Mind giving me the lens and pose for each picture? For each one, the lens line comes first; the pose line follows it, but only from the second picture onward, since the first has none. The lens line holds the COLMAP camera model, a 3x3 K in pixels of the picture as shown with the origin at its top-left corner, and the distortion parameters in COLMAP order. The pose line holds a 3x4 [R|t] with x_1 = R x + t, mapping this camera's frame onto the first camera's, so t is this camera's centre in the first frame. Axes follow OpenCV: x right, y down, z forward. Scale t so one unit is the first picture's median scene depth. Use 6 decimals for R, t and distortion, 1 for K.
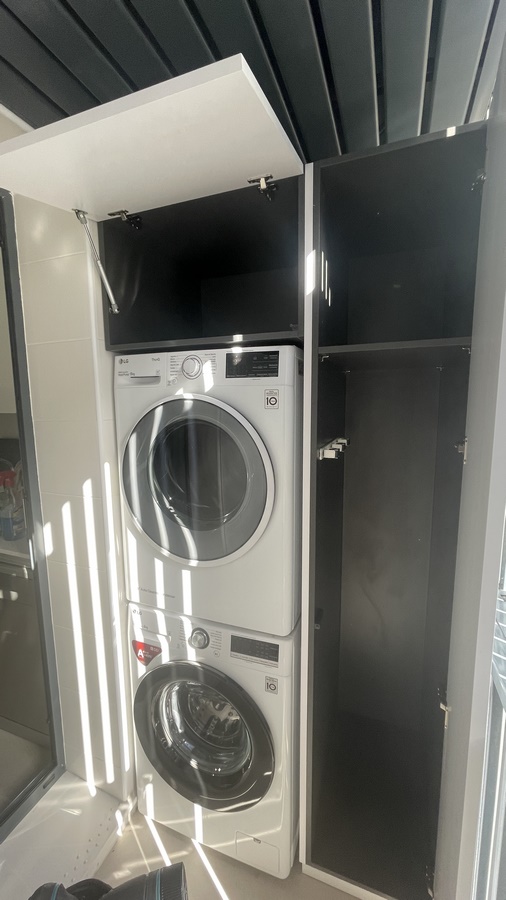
lens RADIAL K [[358.8, 0, 253.0], [0, 358.8, 450.0], [0, 0, 1]] dist [0.066186, -0.019491]
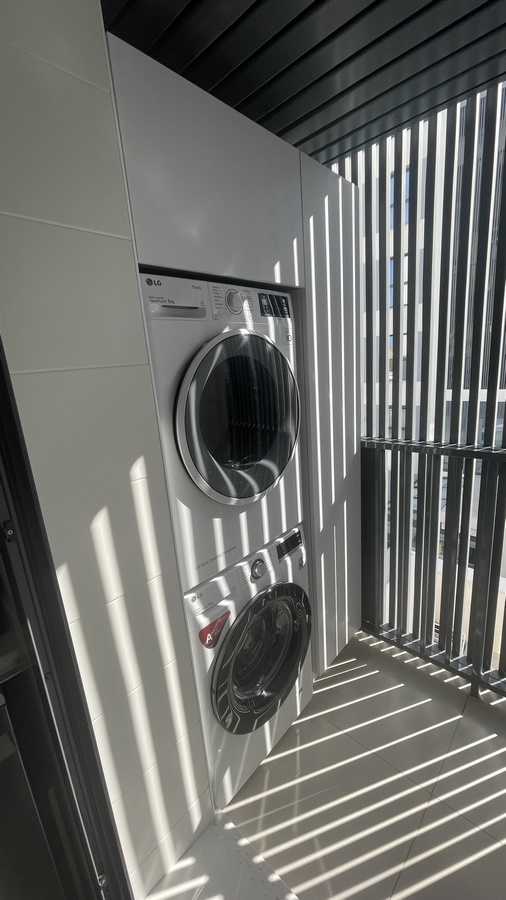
lens RADIAL K [[358.8, 0, 253.0], [0, 358.8, 450.0], [0, 0, 1]] dist [0.066186, -0.019491]
pose [[0.365459, -0.234550, 0.900792, -1.047771], [0.208168, 0.963817, 0.166504, 0.004730], [-0.907252, 0.126665, 0.401061, 0.562077]]
